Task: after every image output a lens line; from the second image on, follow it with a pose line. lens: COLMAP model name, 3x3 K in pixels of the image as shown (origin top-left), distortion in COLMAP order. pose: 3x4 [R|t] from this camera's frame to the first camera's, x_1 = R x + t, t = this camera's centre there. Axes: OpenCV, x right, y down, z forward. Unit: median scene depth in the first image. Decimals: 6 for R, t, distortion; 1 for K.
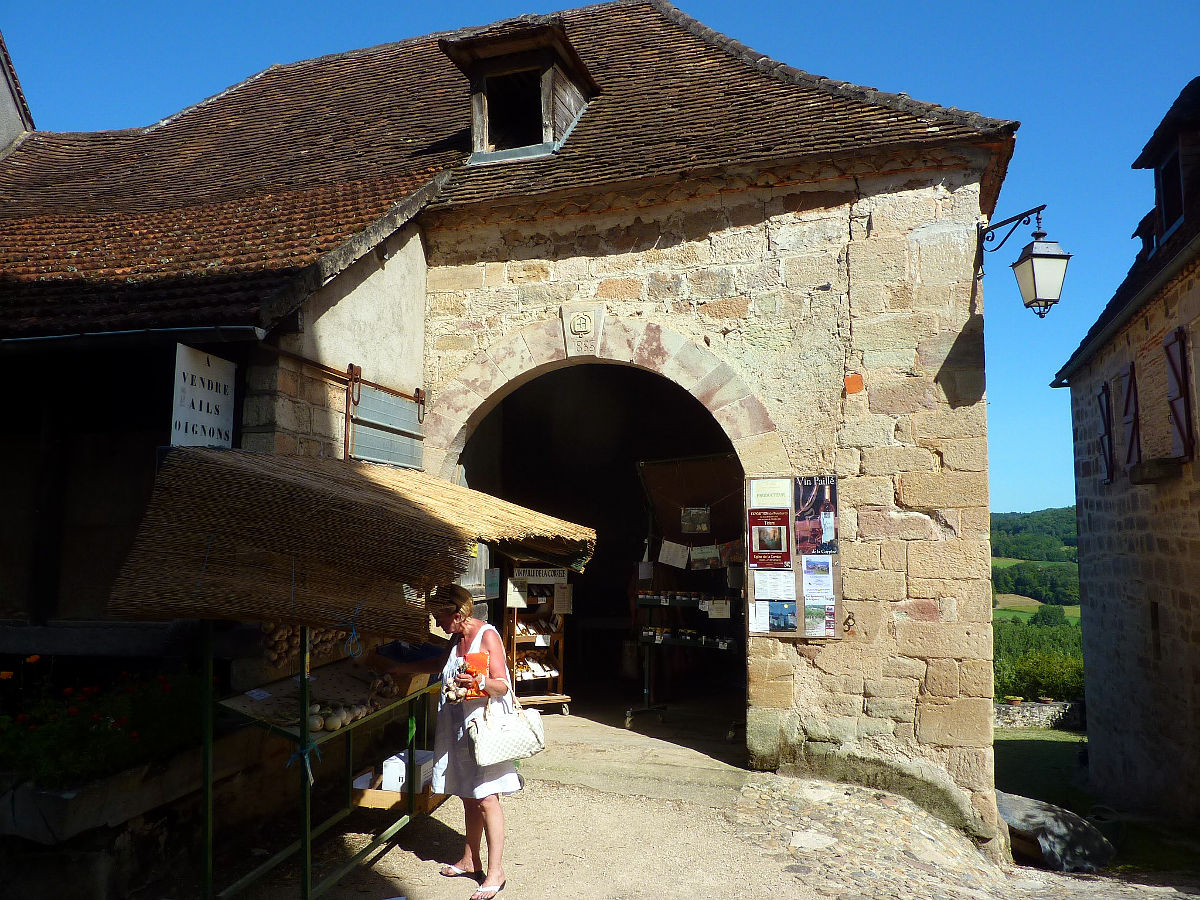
lens RADIAL K [[885.4, 0, 598.1], [0, 885.4, 446.4], [0, 0, 1]] dist [-0.016413, -0.016344]
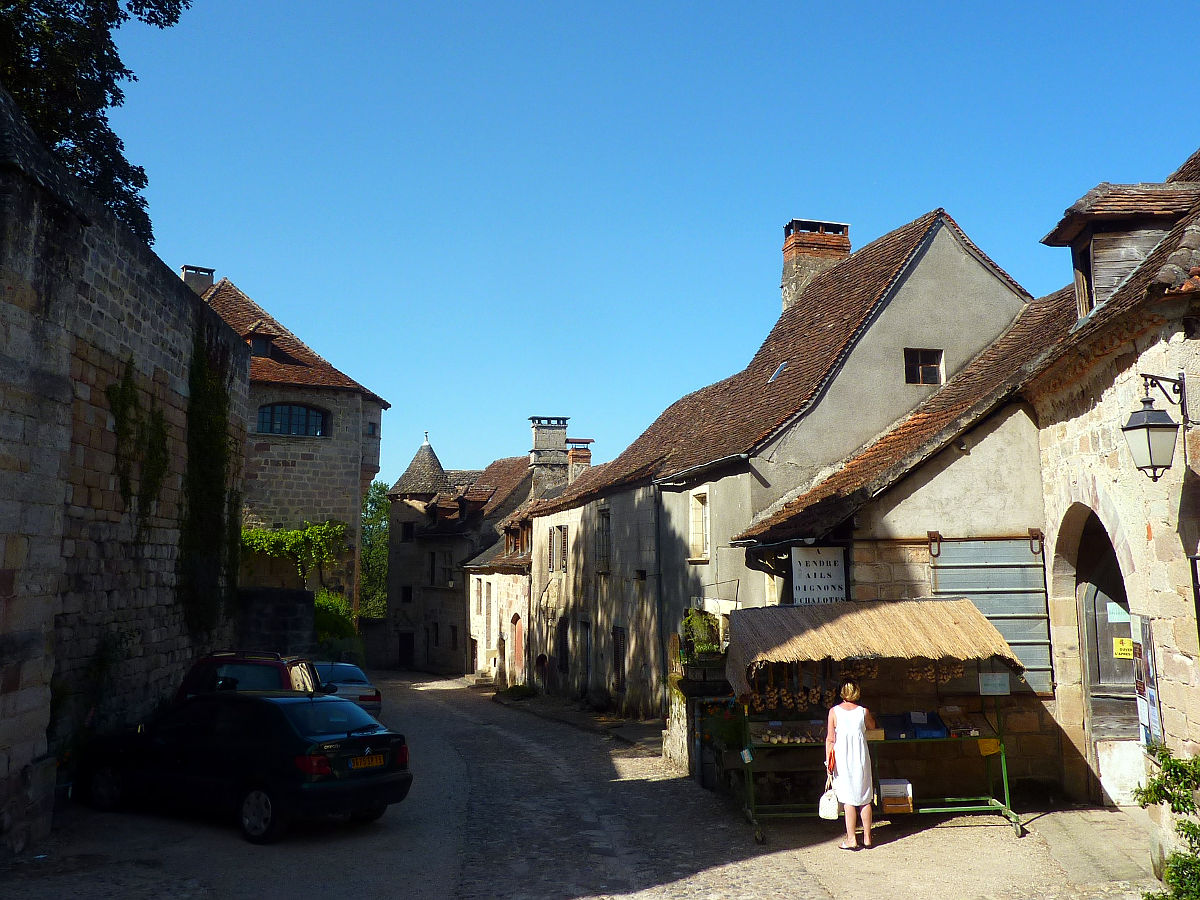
lens RADIAL K [[885.4, 0, 598.1], [0, 885.4, 446.4], [0, 0, 1]] dist [-0.016413, -0.016344]
pose [[0.190881, -0.148865, -0.970259, 1.145150], [0.118848, 0.984667, -0.127695, -0.110119], [0.974392, -0.090939, 0.205647, 0.121243]]
